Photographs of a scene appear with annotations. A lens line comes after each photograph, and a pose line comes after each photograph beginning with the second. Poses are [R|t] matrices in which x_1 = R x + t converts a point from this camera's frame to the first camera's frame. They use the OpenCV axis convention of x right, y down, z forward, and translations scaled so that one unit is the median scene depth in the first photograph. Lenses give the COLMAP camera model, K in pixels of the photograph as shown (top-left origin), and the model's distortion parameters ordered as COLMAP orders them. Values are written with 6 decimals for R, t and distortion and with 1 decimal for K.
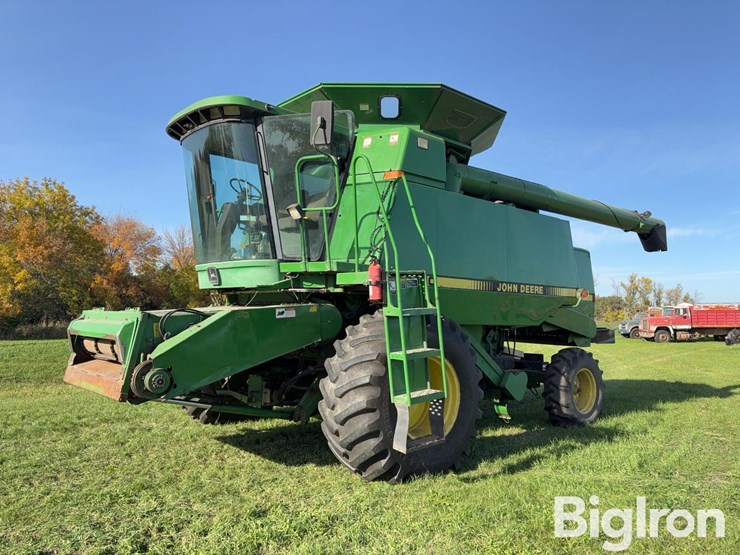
lens RADIAL K [[564.9, 0, 369.4], [0, 564.9, 280.3], [0, 0, 1]] dist [0.105275, -0.138337]
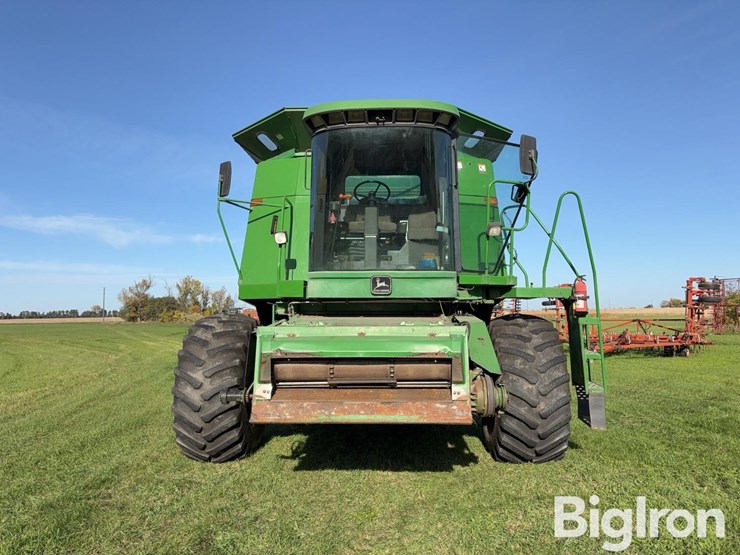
lens RADIAL K [[564.9, 0, 369.4], [0, 564.9, 280.3], [0, 0, 1]] dist [0.105275, -0.138337]
pose [[0.688060, 0.028036, 0.725112, -1.016173], [-0.028708, 0.999523, -0.011405, -0.004672], [-0.725086, -0.012969, 0.688536, 0.405786]]
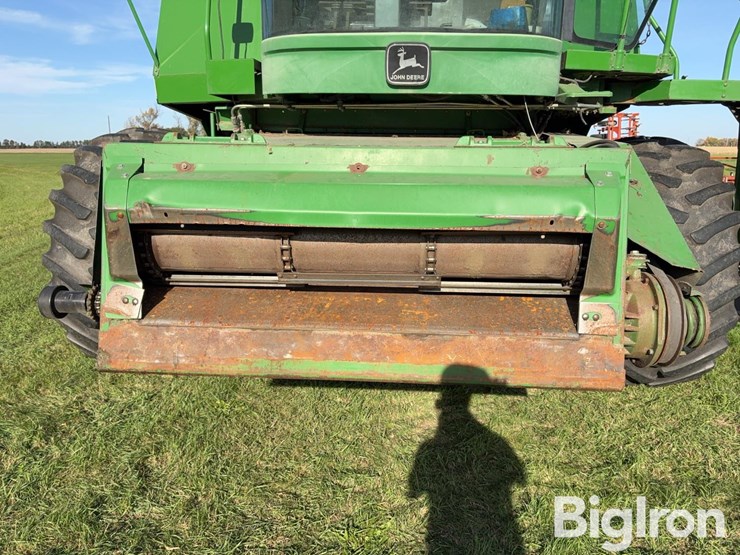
lens RADIAL K [[564.9, 0, 369.4], [0, 564.9, 280.3], [0, 0, 1]] dist [0.105275, -0.138337]
pose [[0.711345, -0.161038, 0.684145, -0.667961], [-0.041074, 0.962209, 0.269197, 0.037366], [-0.701642, -0.219593, 0.677848, 0.726819]]
